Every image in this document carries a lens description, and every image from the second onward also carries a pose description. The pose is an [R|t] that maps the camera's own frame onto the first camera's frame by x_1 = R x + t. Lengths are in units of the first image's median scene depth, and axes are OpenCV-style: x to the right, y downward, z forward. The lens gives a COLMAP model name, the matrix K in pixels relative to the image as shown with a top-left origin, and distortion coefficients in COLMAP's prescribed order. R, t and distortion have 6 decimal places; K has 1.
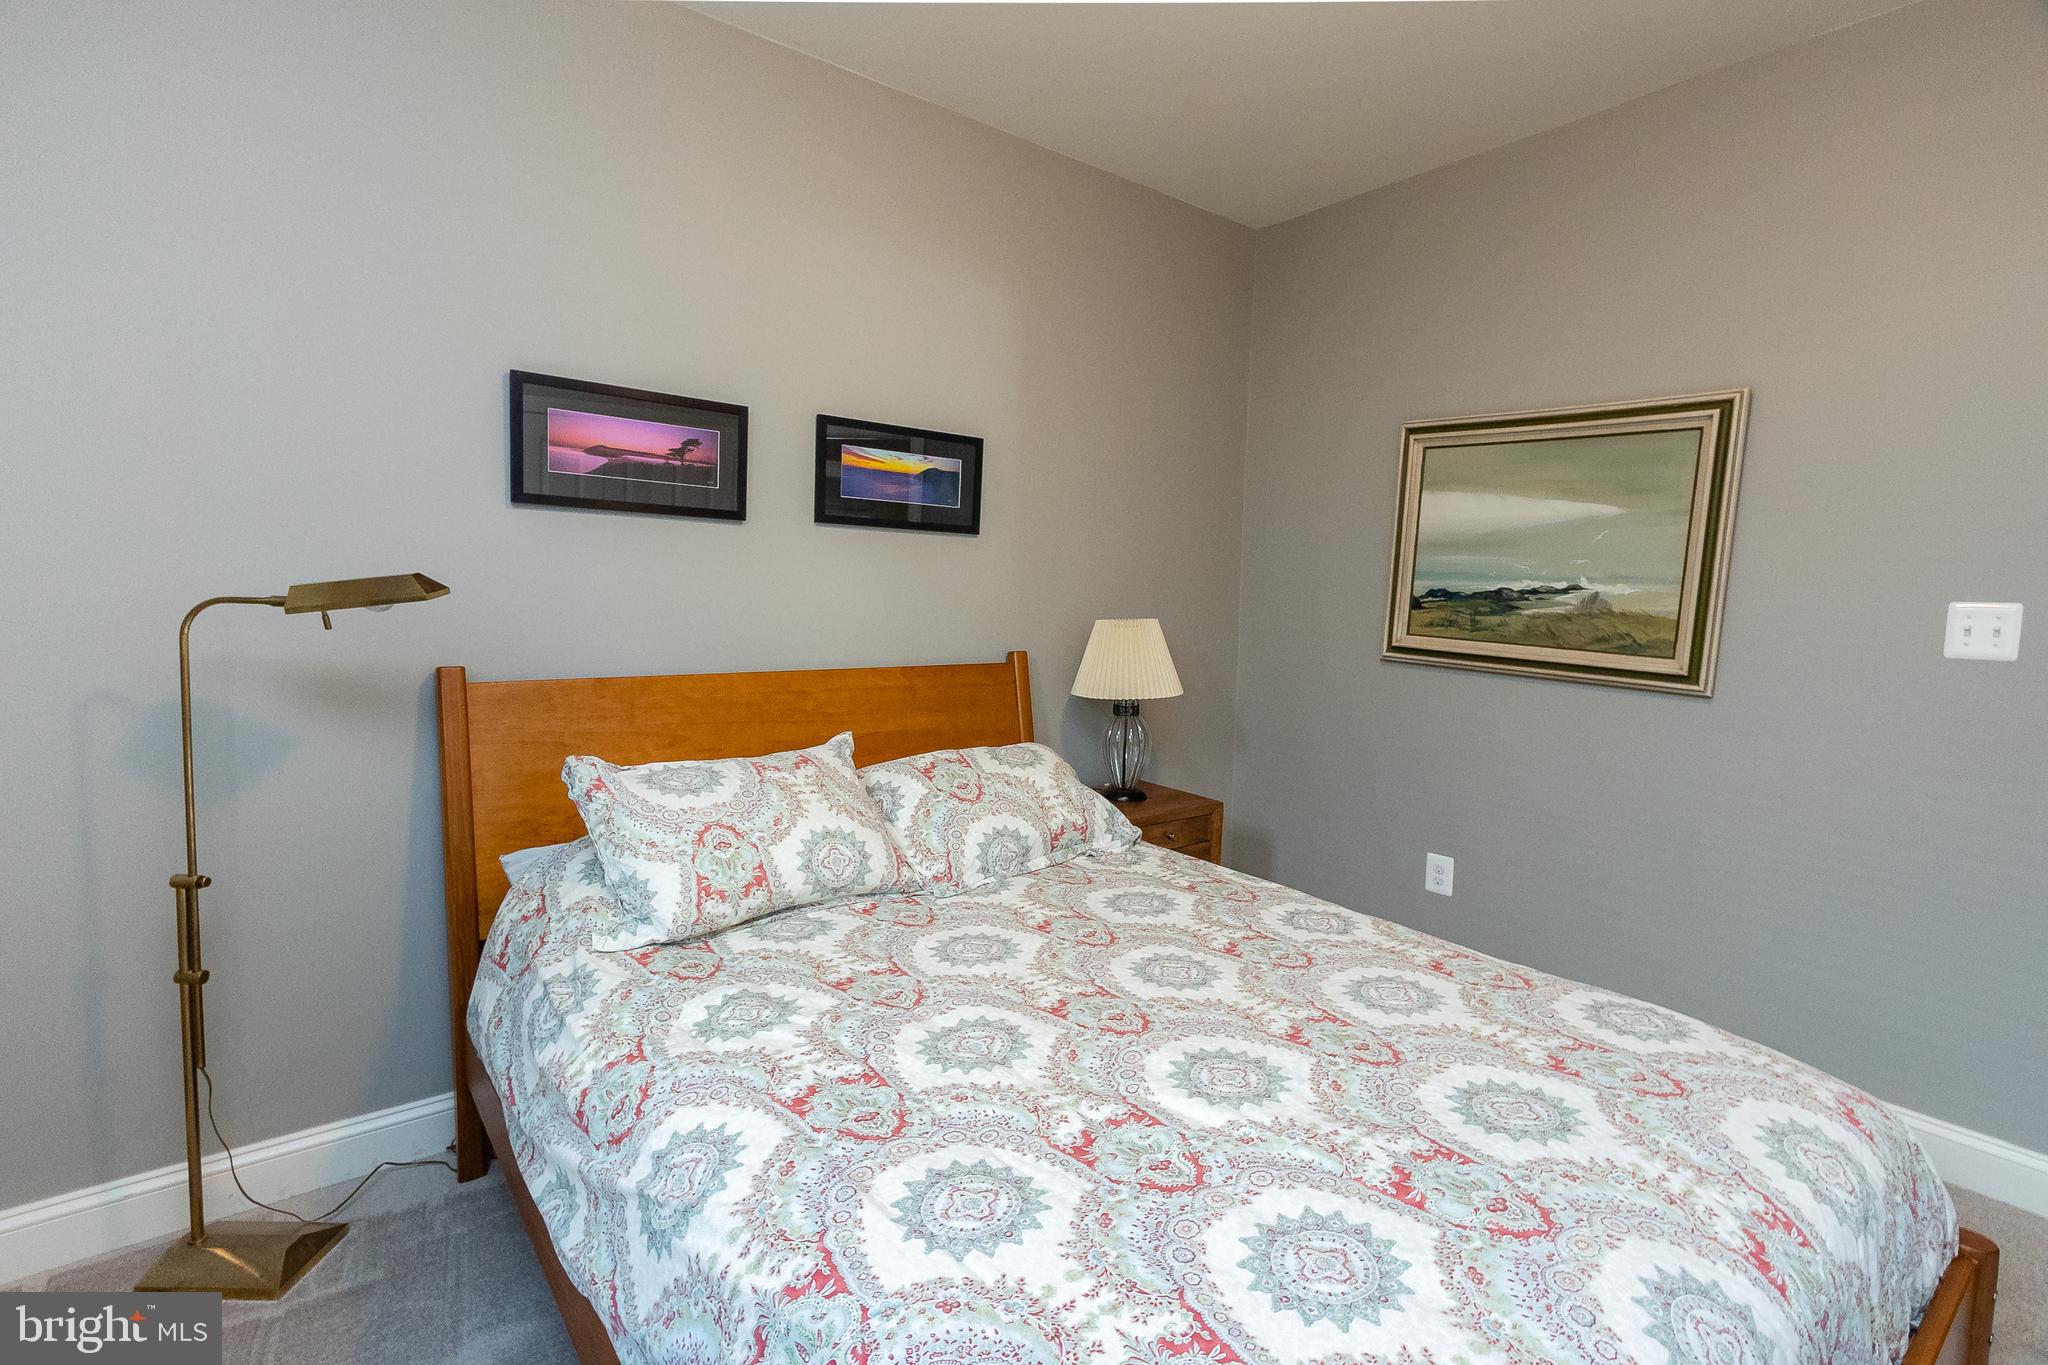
lens RADIAL K [[962.4, 0, 1005.5], [0, 962.4, 674.8], [0, 0, 1]] dist [0.003867, 0.000470]
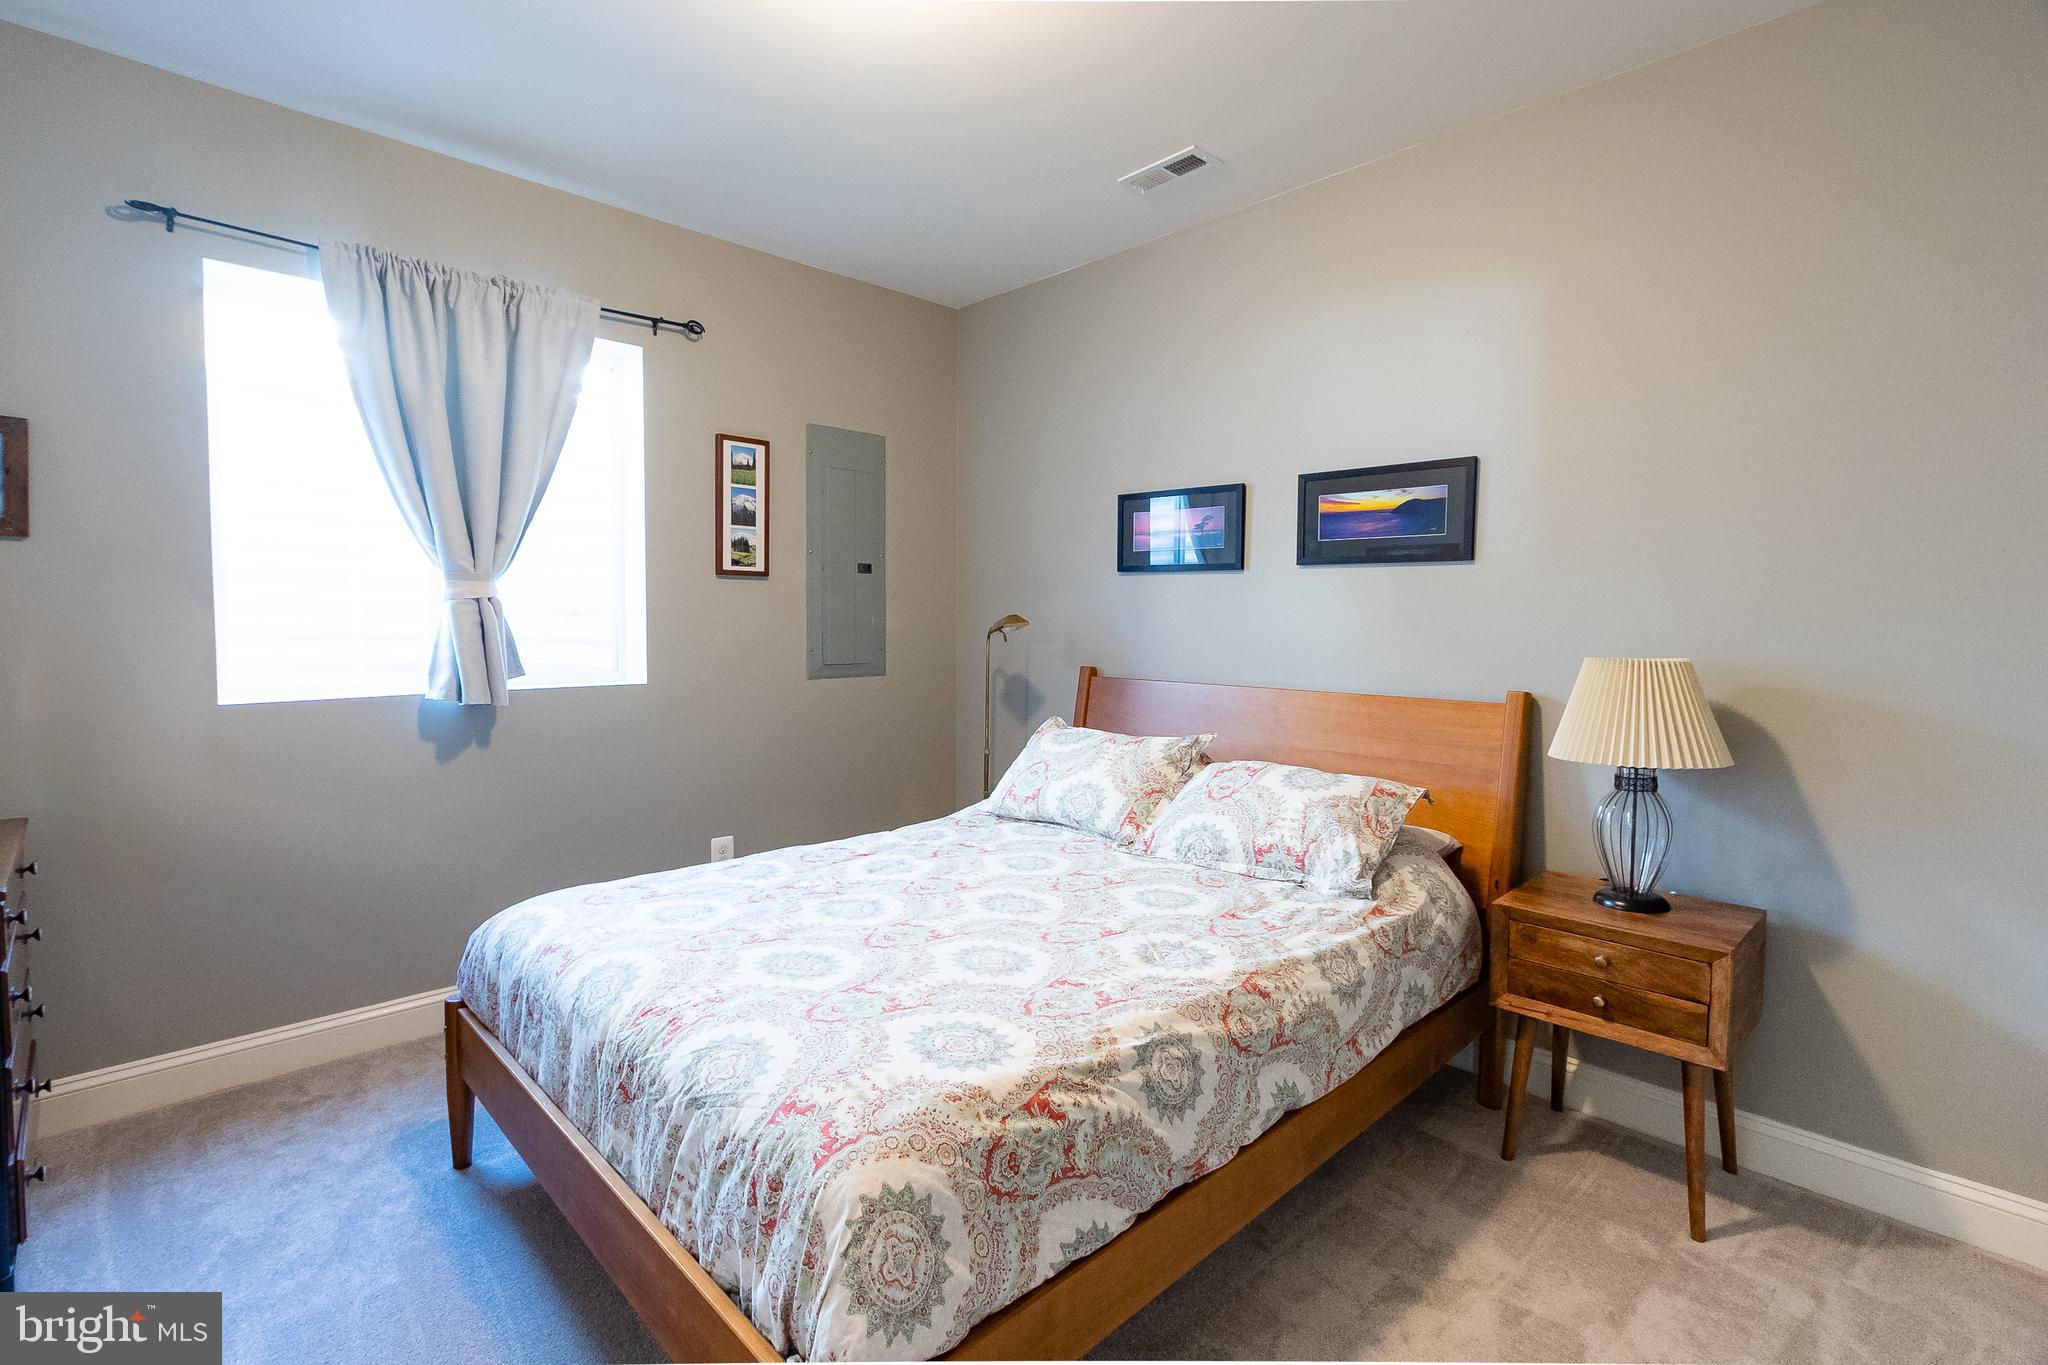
lens RADIAL K [[962.4, 0, 1005.5], [0, 962.4, 674.8], [0, 0, 1]] dist [0.003867, 0.000470]
pose [[0.102329, 0.048342, -0.993575, 0.979863], [-0.084302, 0.995647, 0.039760, -0.041295], [0.991172, 0.079692, 0.105959, 0.540722]]
